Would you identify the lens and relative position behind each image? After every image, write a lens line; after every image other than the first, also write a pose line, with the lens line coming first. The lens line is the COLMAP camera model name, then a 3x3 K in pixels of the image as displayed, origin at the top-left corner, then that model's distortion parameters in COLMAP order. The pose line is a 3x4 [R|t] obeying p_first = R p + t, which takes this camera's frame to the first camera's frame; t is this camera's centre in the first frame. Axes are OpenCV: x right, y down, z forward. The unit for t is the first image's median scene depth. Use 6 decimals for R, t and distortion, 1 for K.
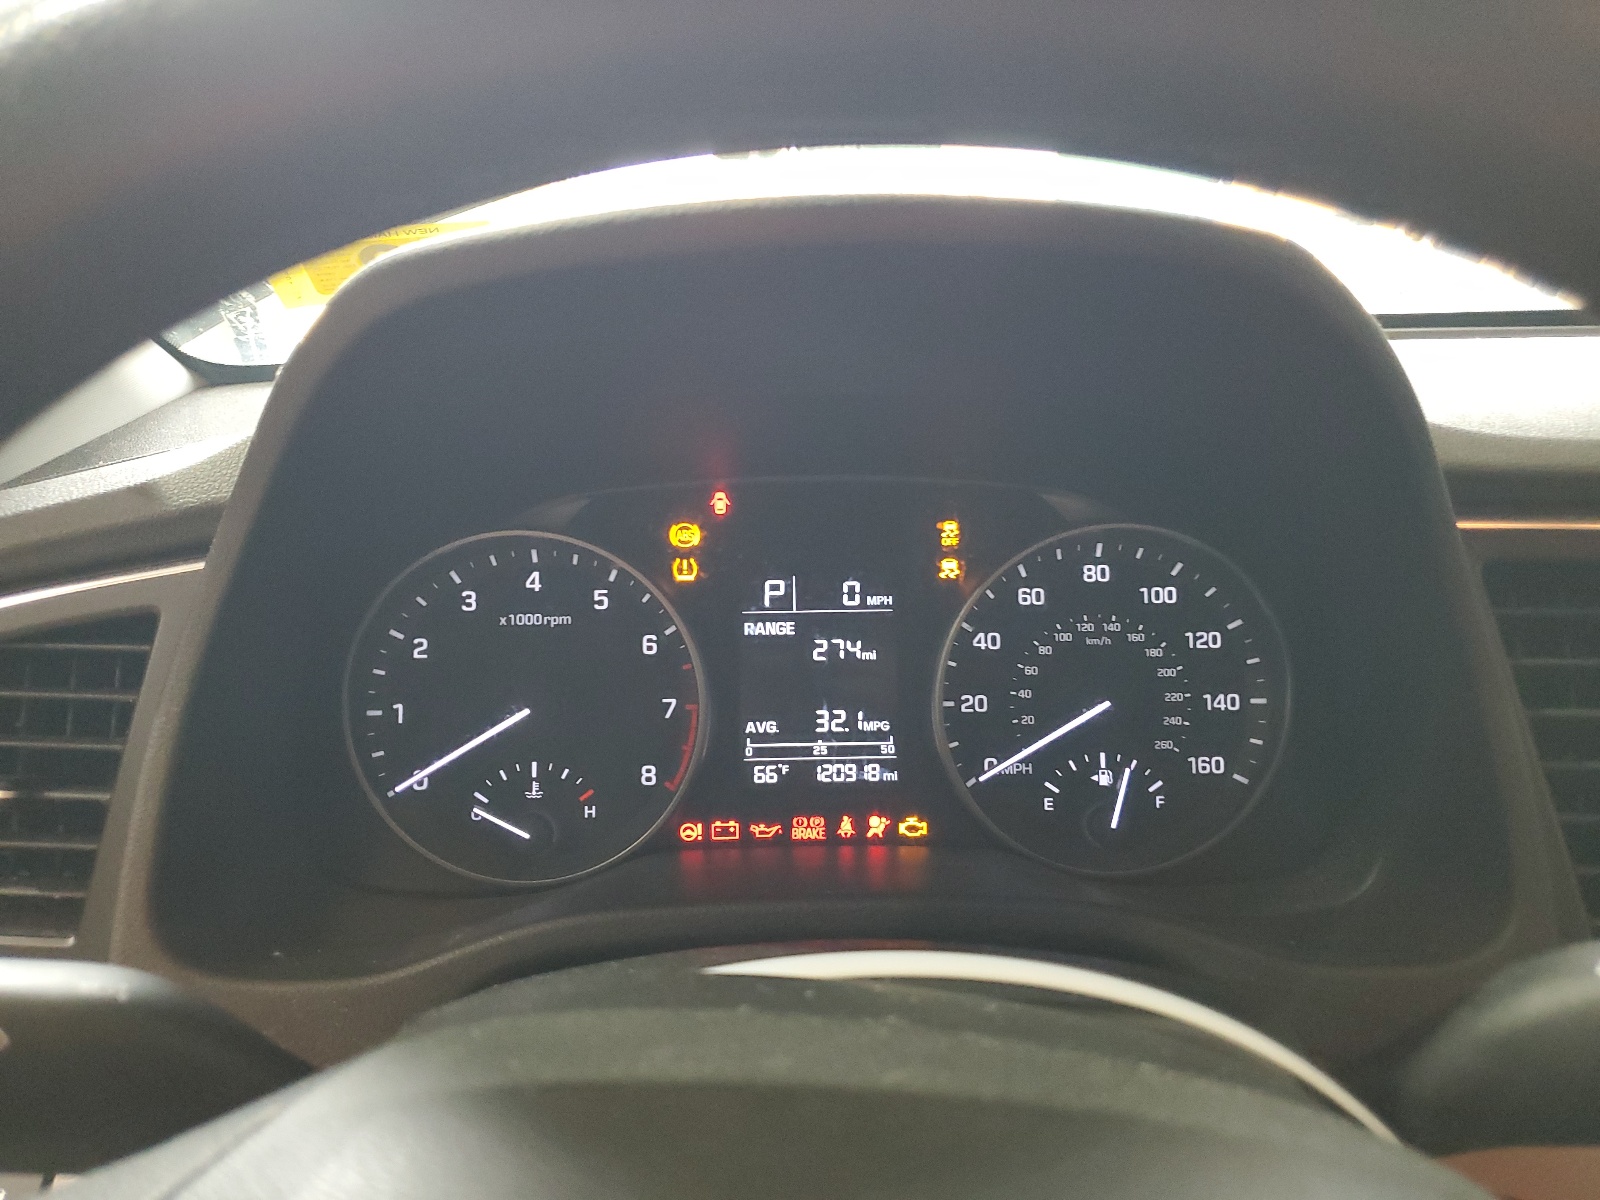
lens RADIAL K [[1210.2, 0, 806.1], [0, 1210.2, 603.4], [0, 0, 1]] dist [-0.013172, -0.004519]
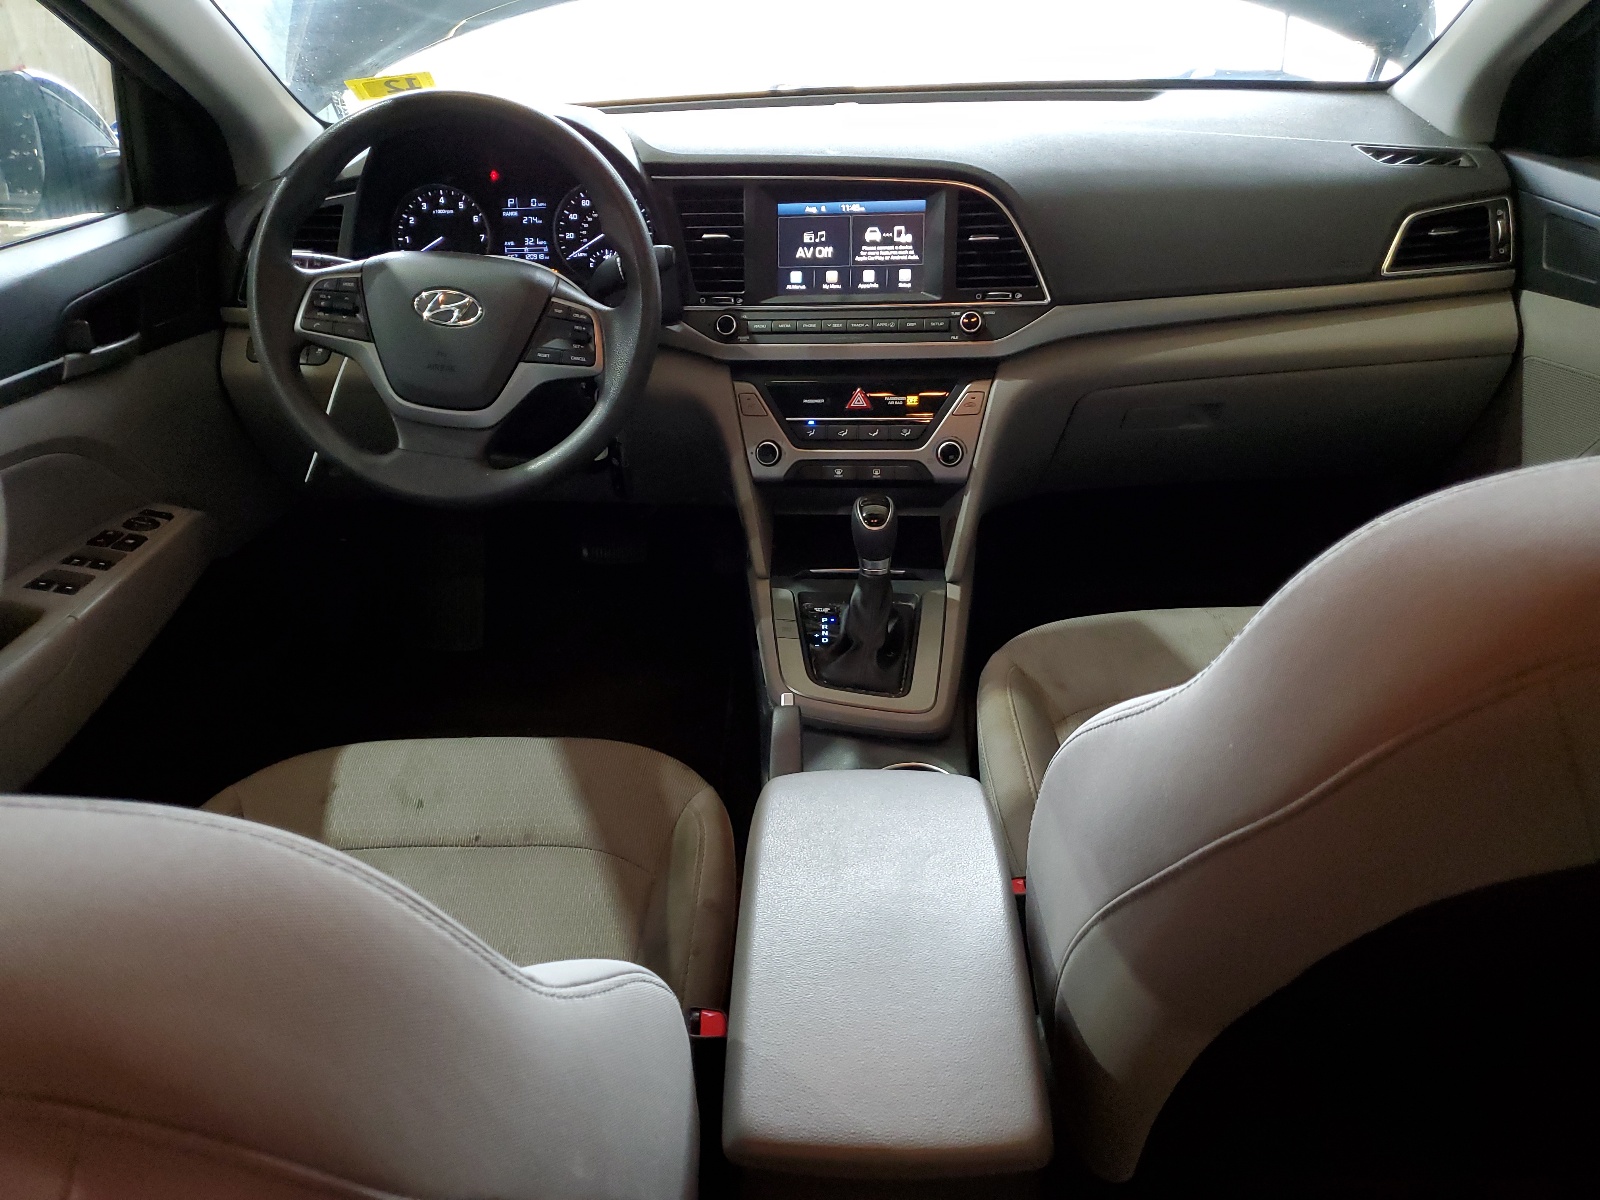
lens RADIAL K [[1210.2, 0, 791.8], [0, 1210.2, 601.1], [0, 0, 1]] dist [-0.013172, -0.004519]
pose [[0.997468, 0.008683, -0.070579, 1.024088], [0.007857, 0.972983, 0.230742, 0.307262], [0.070676, -0.230712, 0.970452, -2.542661]]
